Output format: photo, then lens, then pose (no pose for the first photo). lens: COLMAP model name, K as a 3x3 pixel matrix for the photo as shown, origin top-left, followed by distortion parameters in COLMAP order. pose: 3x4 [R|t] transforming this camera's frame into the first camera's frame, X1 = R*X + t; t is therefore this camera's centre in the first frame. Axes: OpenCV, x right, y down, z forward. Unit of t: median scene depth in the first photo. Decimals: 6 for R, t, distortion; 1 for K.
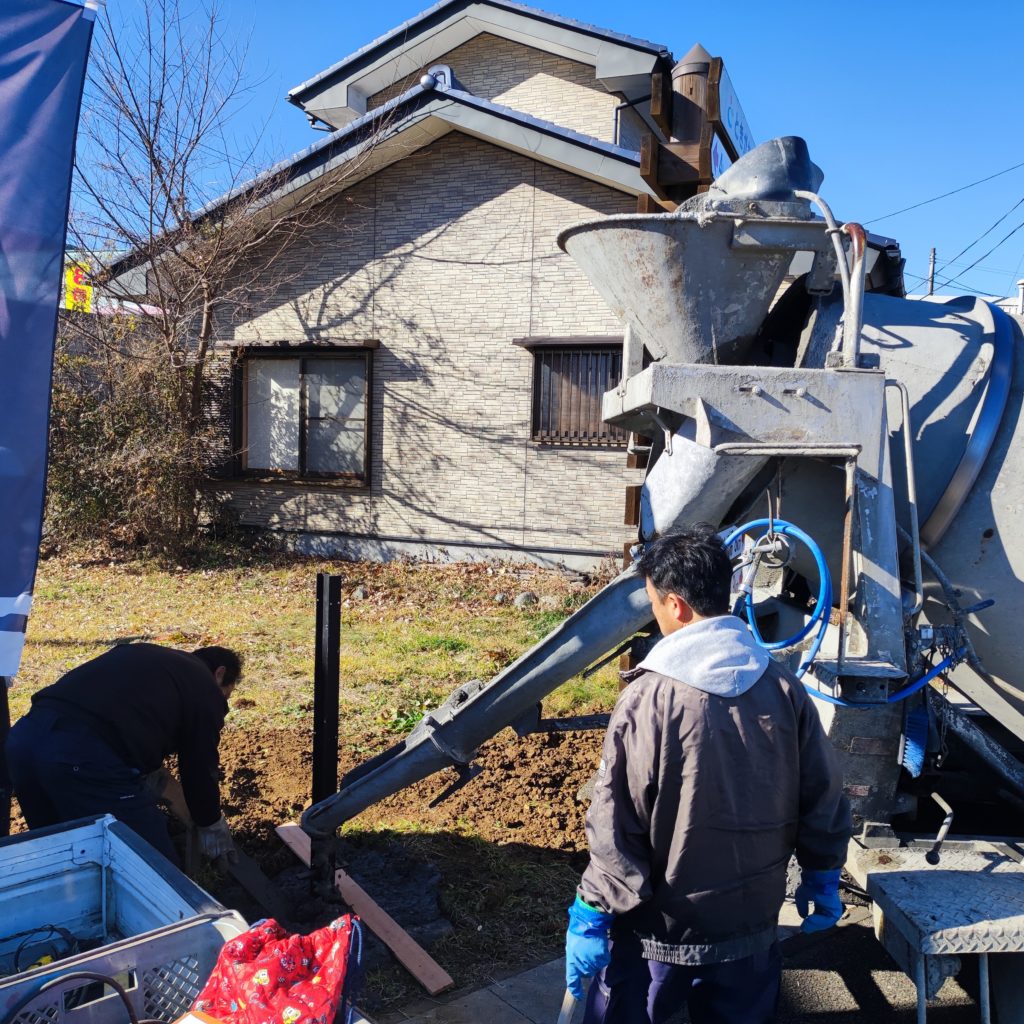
lens RADIAL K [[990.7, 0, 509.7], [0, 990.7, 528.4], [0, 0, 1]] dist [0.050184, -0.067594]
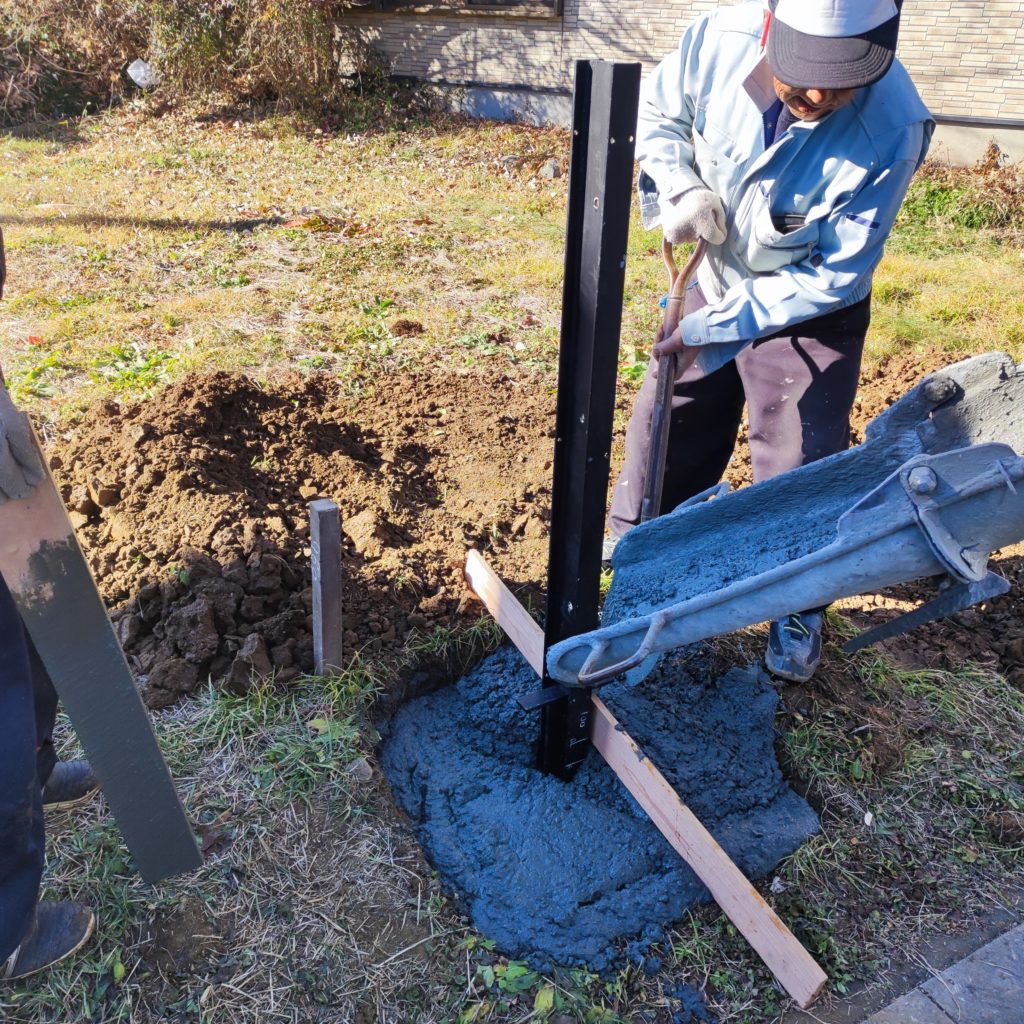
lens RADIAL K [[990.7, 0, 509.7], [0, 990.7, 528.4], [0, 0, 1]] dist [0.050184, -0.067594]
pose [[0.987623, 0.070668, -0.140024, -0.055013], [-0.011037, 0.921849, 0.387392, 0.023446], [0.156457, -0.381052, 0.911219, 0.202578]]
